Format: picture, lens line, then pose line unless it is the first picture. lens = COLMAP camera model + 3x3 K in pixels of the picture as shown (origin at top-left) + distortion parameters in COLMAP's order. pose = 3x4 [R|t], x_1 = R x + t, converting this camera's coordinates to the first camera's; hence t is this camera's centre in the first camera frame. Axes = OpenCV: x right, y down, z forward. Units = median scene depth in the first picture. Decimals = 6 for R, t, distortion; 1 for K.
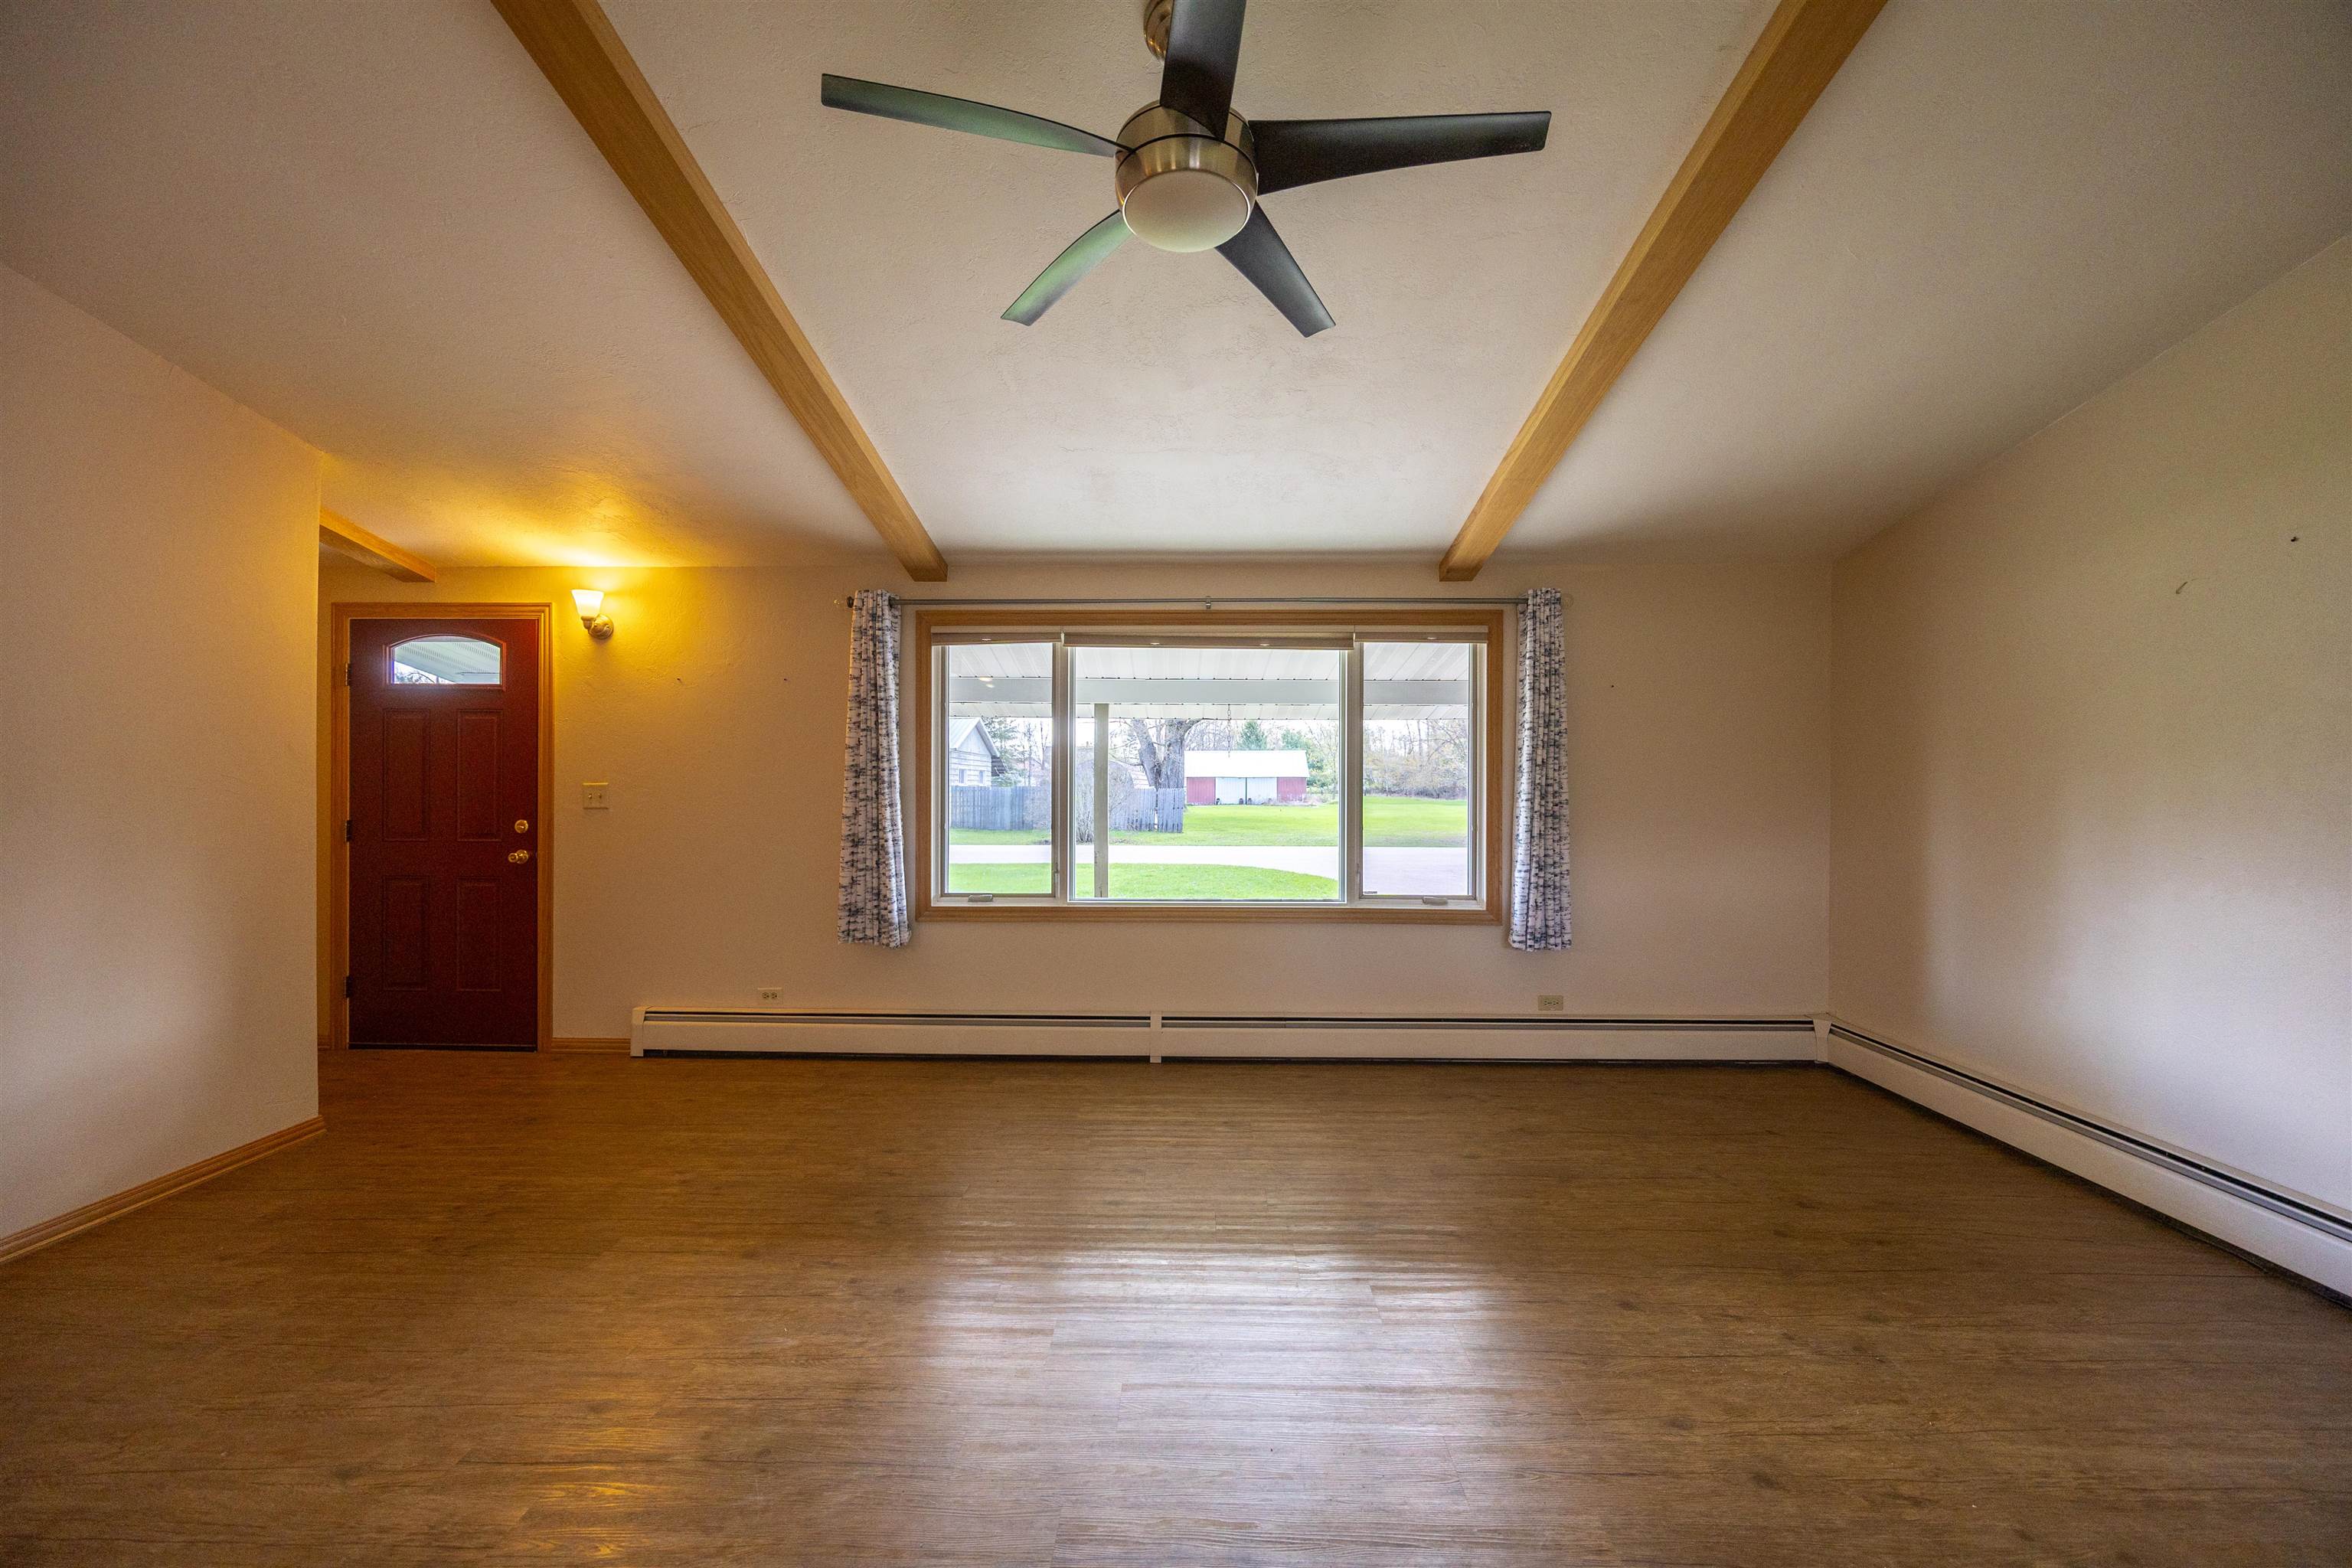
lens RADIAL K [[894.2, 0, 1176.0], [0, 894.2, 784.0], [0, 0, 1]] dist [-0.002092, -0.000173]
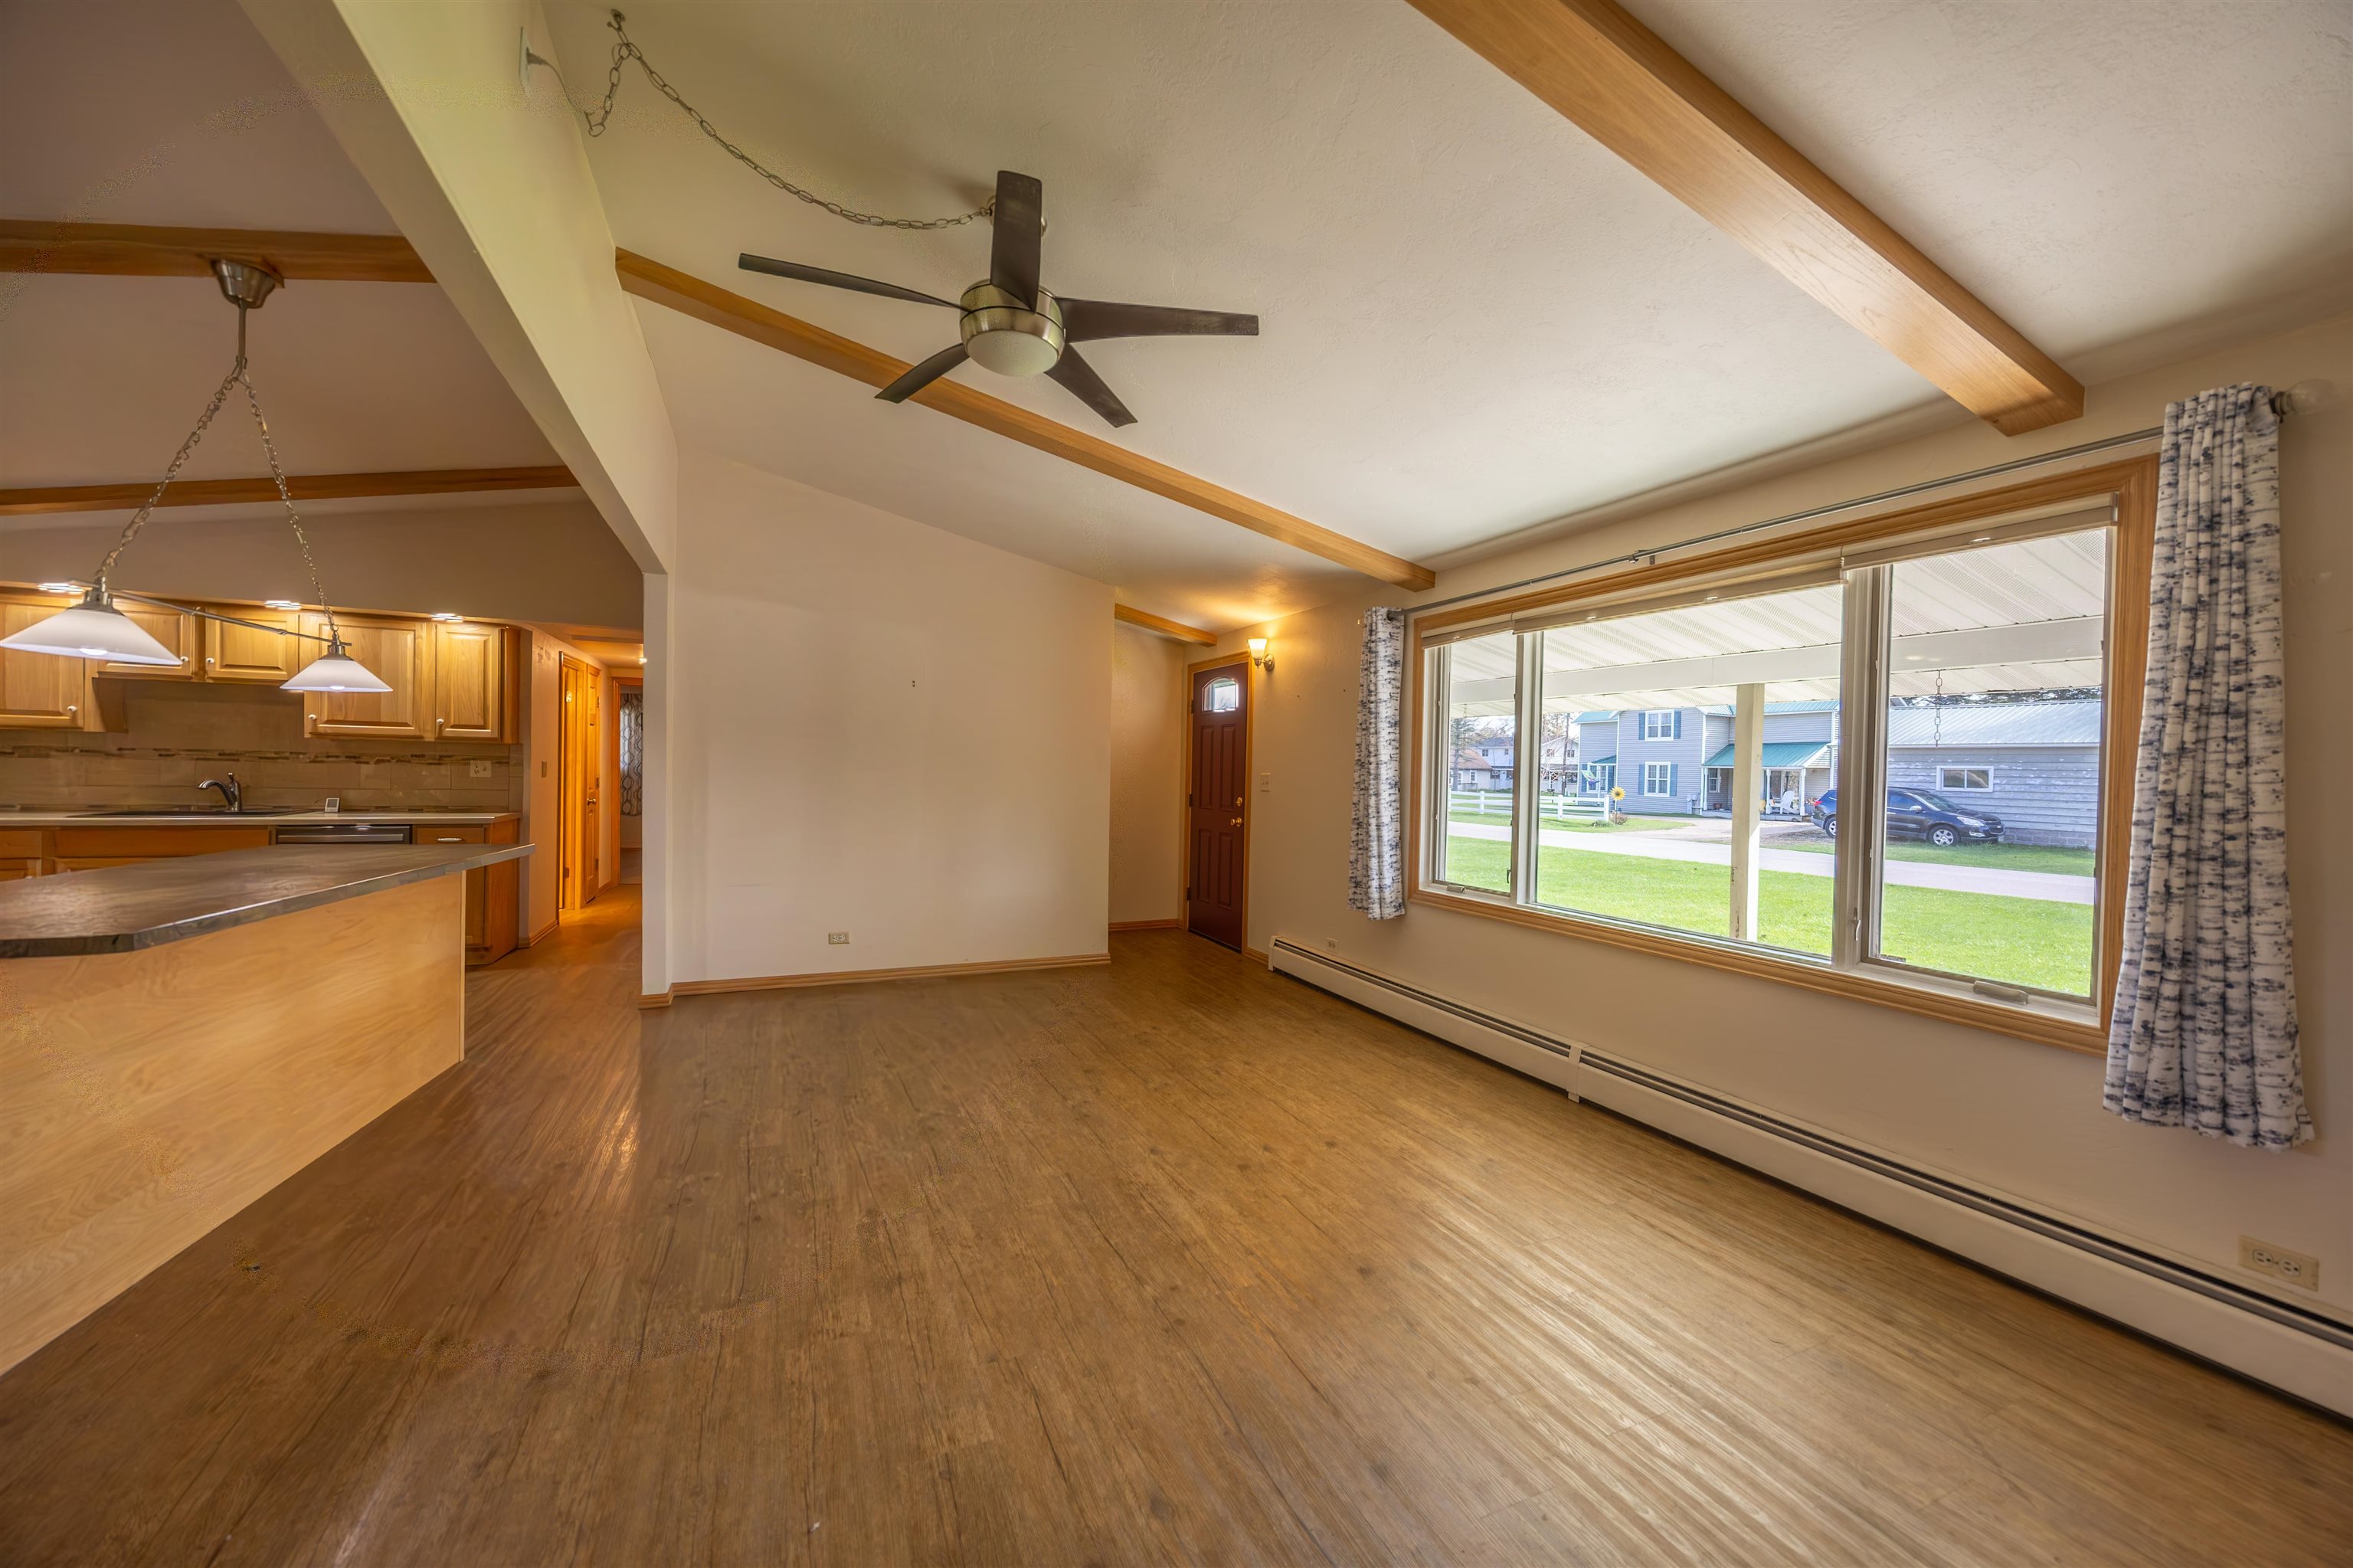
lens RADIAL K [[889.9, 0, 1184.2], [0, 889.9, 785.7], [0, 0, 1]] dist [-0.002386, -0.000087]
pose [[0.433590, 0.022881, -0.900820, 0.590082], [-0.021129, 0.999661, 0.015222, 0.000171], [0.900862, 0.012433, 0.433927, 0.281452]]
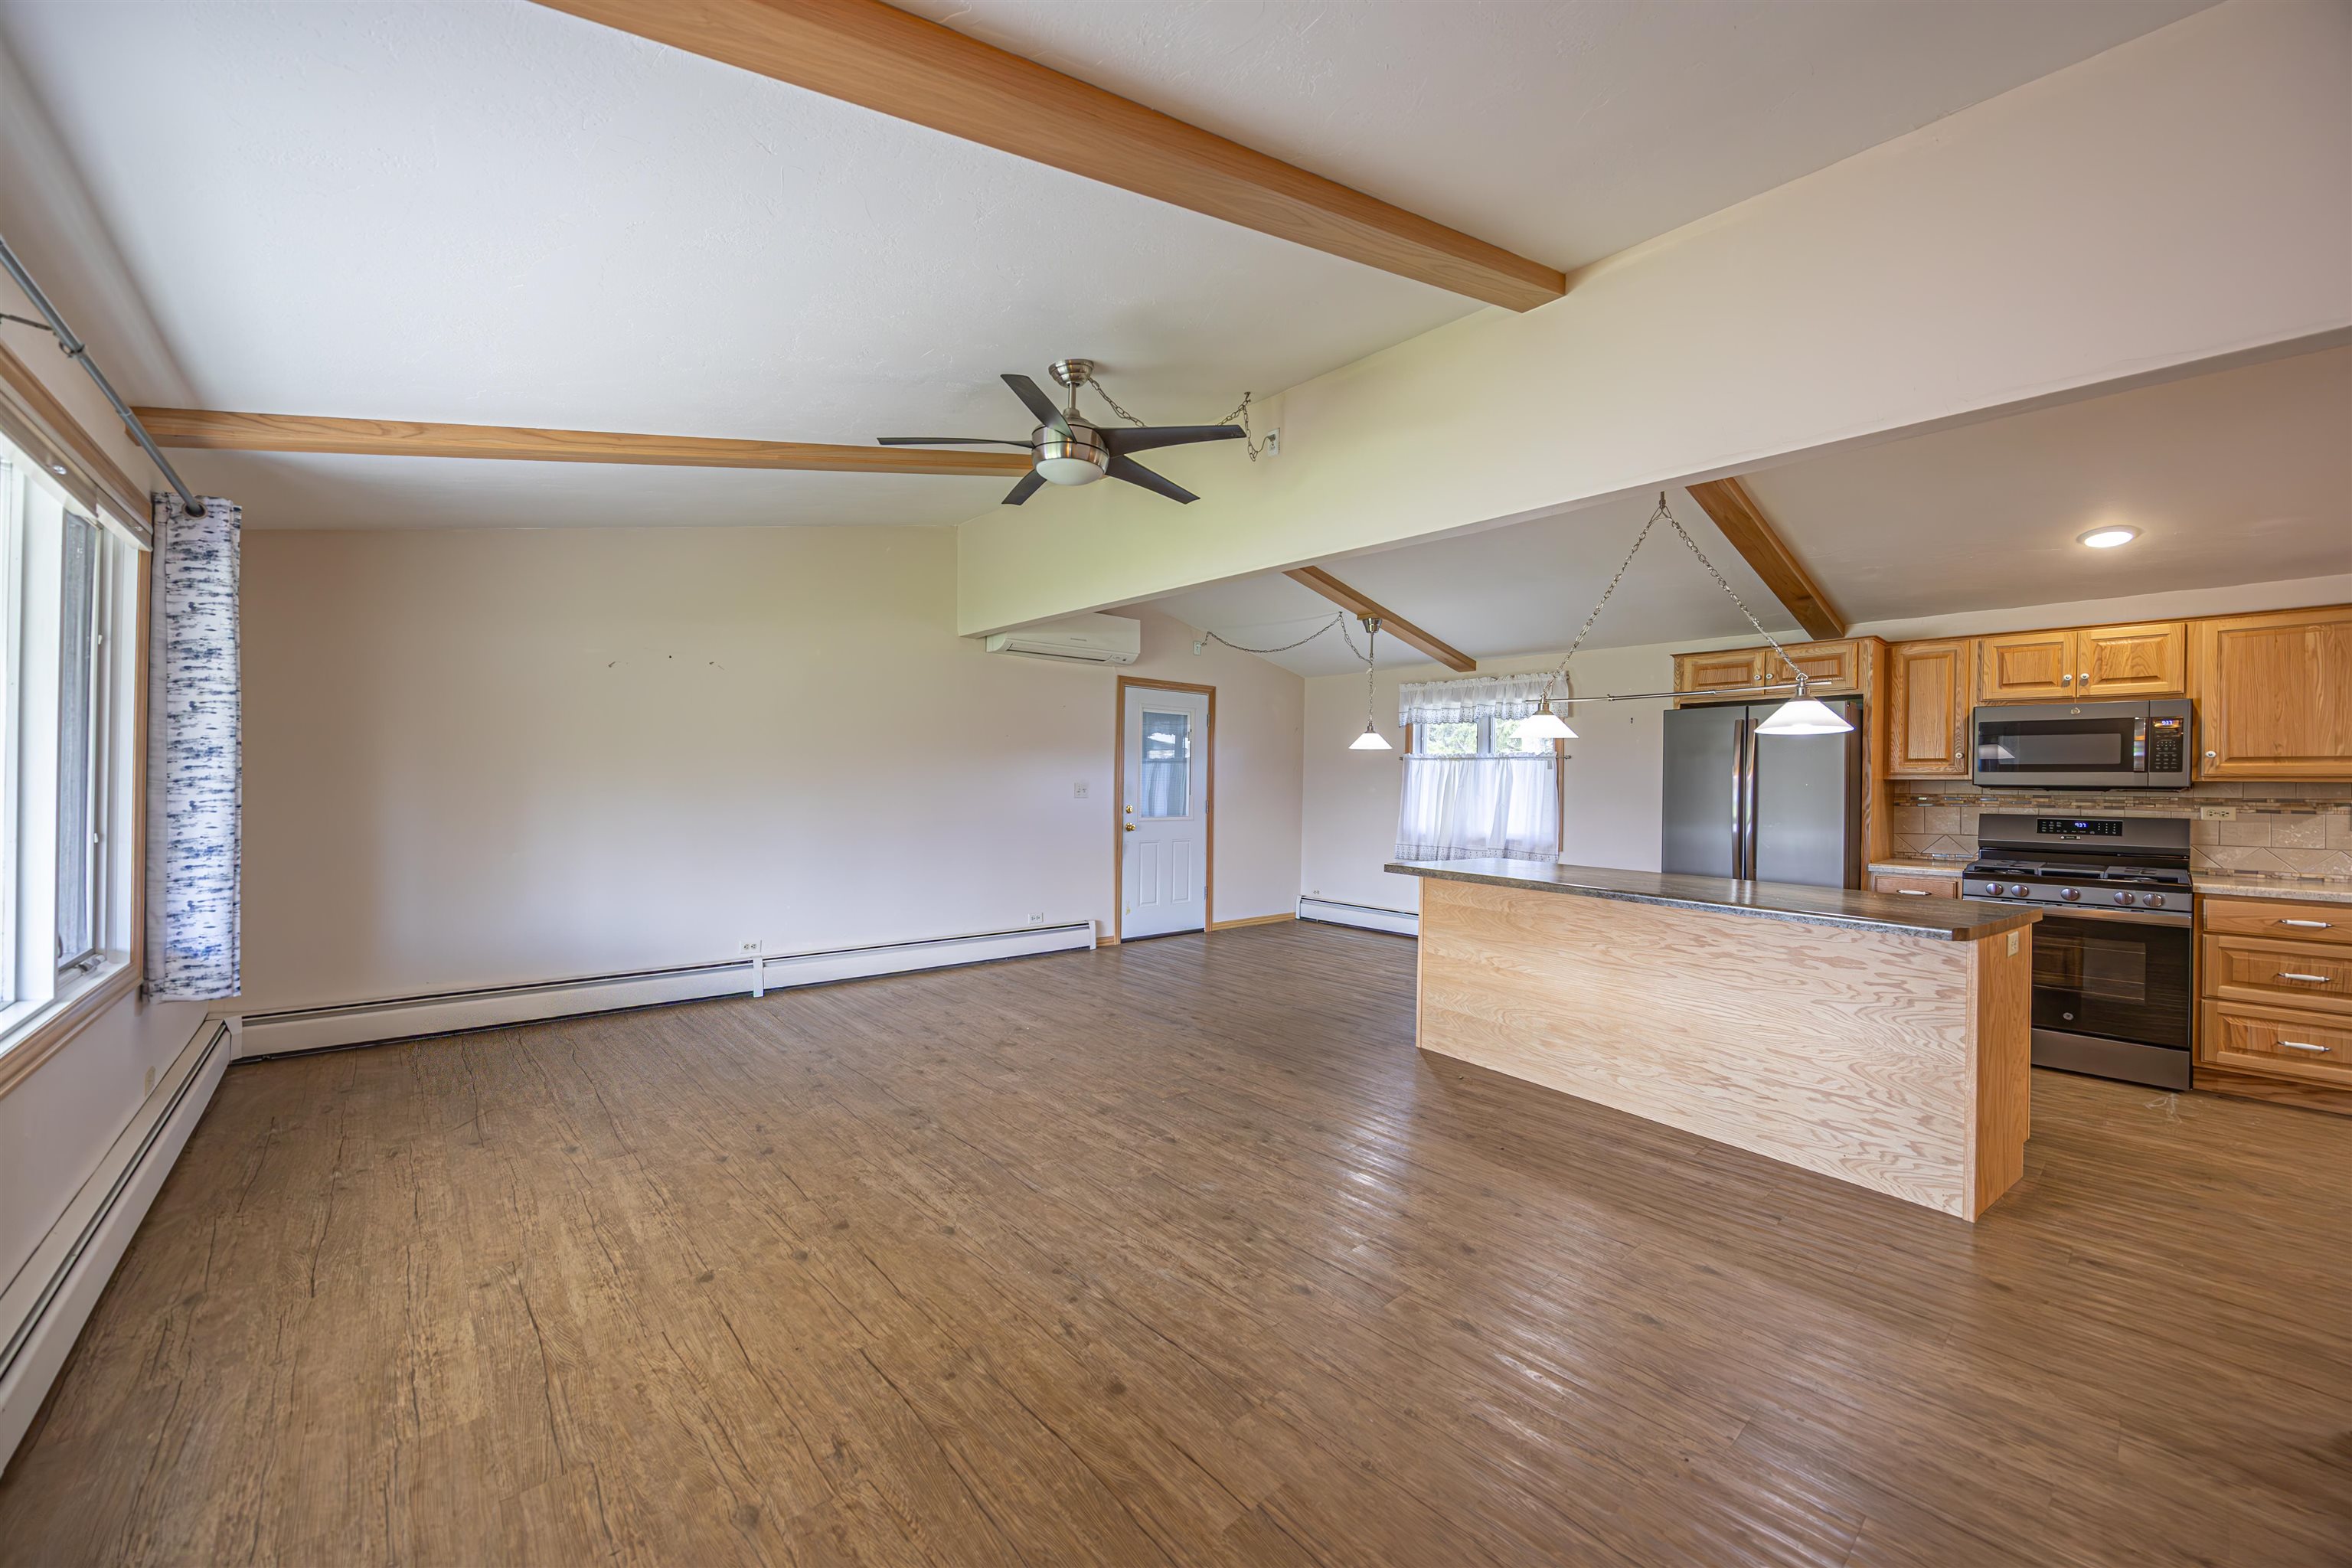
lens RADIAL K [[894.2, 0, 1176.0], [0, 894.2, 784.0], [0, 0, 1]] dist [-0.002092, -0.000173]
pose [[-0.677467, -0.015622, 0.735388, -0.645807], [-0.015297, 0.999857, 0.007148, -0.004935], [-0.735394, -0.006407, -0.677609, 0.894523]]
